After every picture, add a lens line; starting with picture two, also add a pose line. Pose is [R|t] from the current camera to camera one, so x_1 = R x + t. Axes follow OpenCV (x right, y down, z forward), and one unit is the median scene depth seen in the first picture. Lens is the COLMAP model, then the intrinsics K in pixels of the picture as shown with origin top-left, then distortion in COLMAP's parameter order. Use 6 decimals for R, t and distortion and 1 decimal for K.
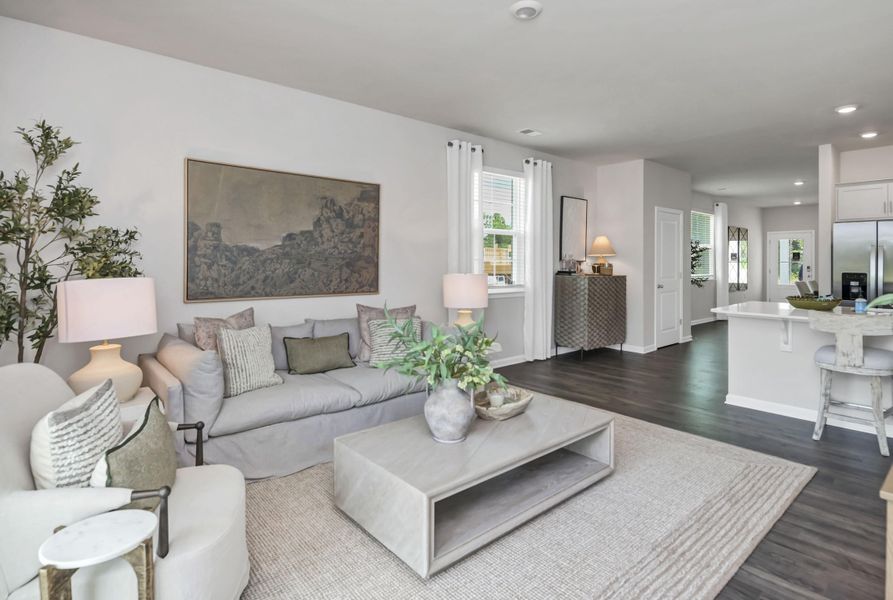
lens RADIAL K [[473.6, 0, 448.0], [0, 473.6, 274.6], [0, 0, 1]] dist [-0.001816, -0.000882]
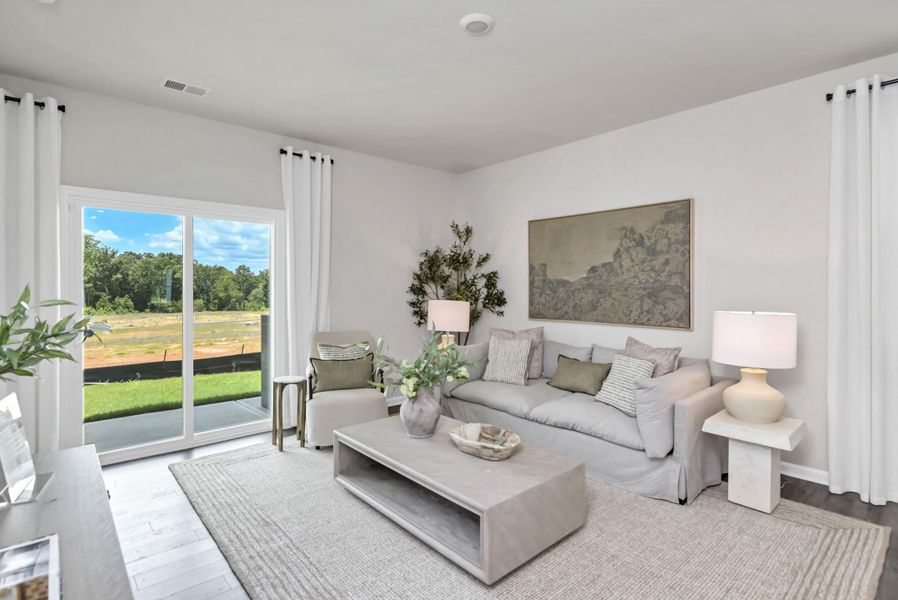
lens RADIAL K [[468.1, 0, 453.0], [0, 468.1, 283.6], [0, 0, 1]] dist [0.001645, -0.000938]
pose [[-0.019772, -0.011672, -0.999736, 0.746524], [-0.025446, 0.999614, -0.011167, -0.024302], [0.999481, 0.025218, -0.020061, 0.661843]]
